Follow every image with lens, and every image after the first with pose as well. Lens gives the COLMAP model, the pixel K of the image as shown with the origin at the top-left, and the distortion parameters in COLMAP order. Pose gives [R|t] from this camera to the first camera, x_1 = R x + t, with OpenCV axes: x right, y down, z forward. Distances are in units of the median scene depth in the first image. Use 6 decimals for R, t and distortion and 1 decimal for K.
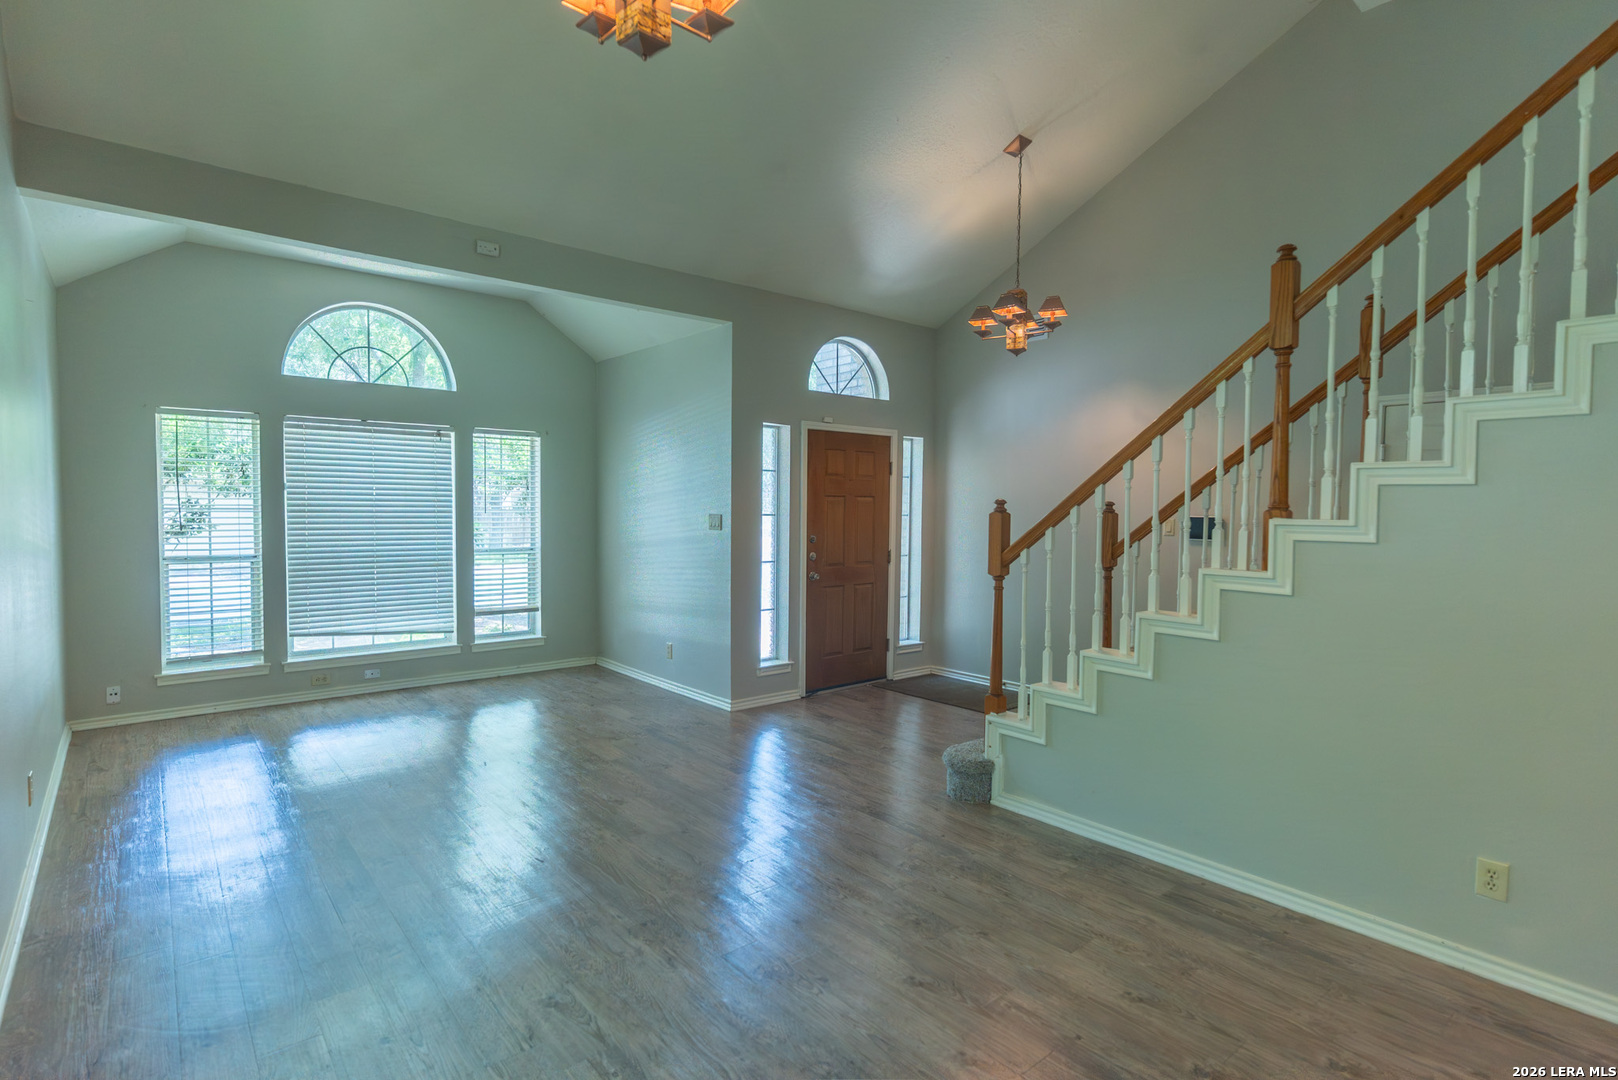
lens RADIAL K [[776.4, 0, 799.7], [0, 776.4, 541.9], [0, 0, 1]] dist [0.000580, 0.001131]
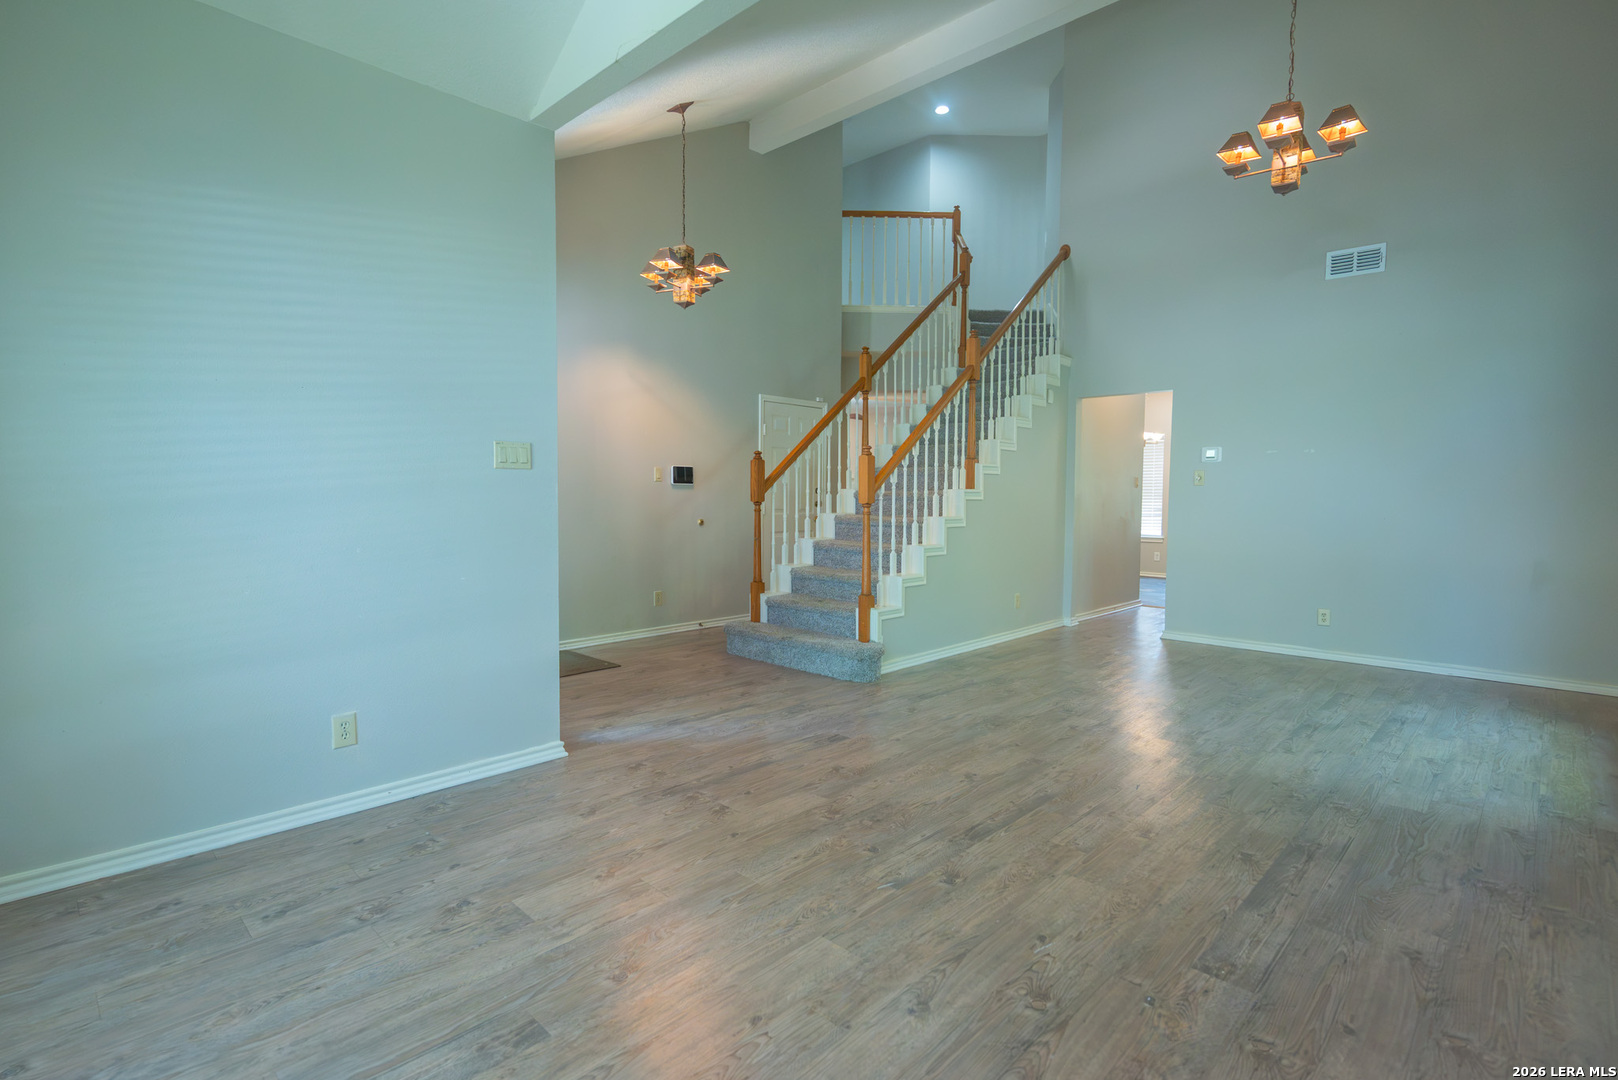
lens RADIAL K [[783.0, 0, 808.6], [0, 783.0, 492.5], [0, 0, 1]] dist [0.000764, 0.000394]
pose [[-0.108409, -0.006335, 0.994086, -0.927057], [0.034078, 0.999368, 0.010085, 0.010780], [-0.993522, 0.034970, -0.108125, 1.100316]]
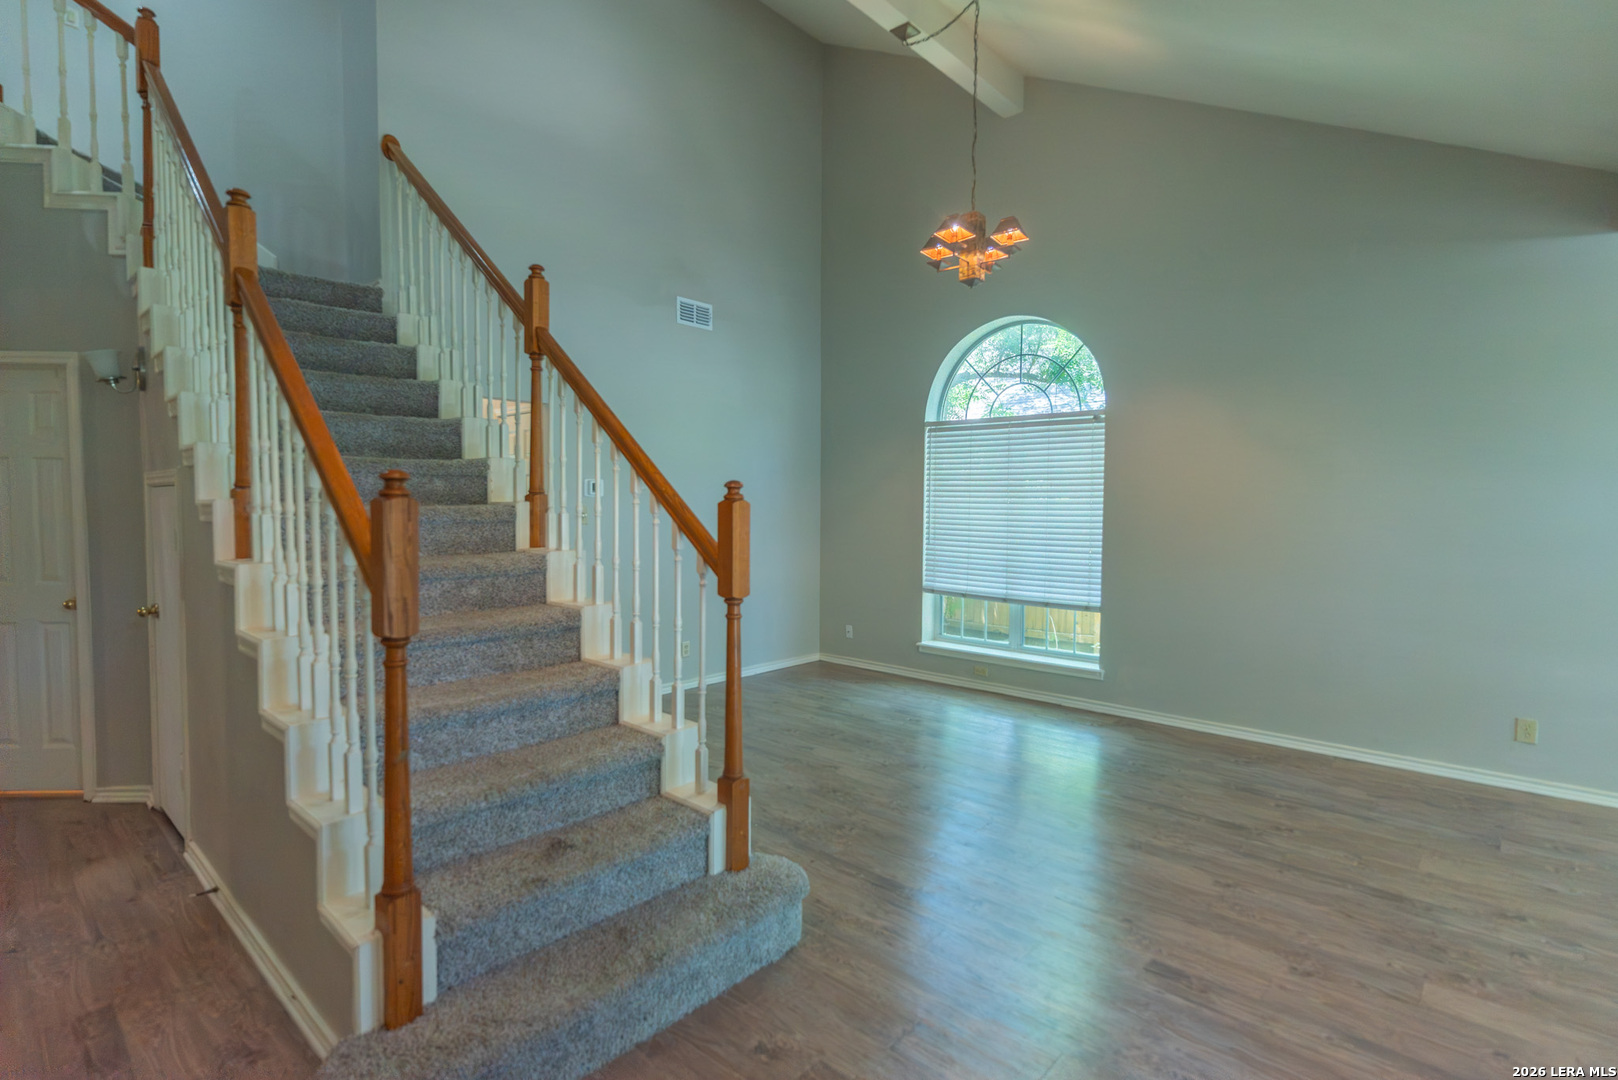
lens RADIAL K [[776.4, 0, 799.7], [0, 776.4, 541.9], [0, 0, 1]] dist [0.000580, 0.001131]
pose [[-0.991165, -0.009356, -0.132308, 0.254249], [-0.021938, 0.995334, 0.093963, -0.058077], [0.130811, 0.096036, -0.986745, 1.464783]]
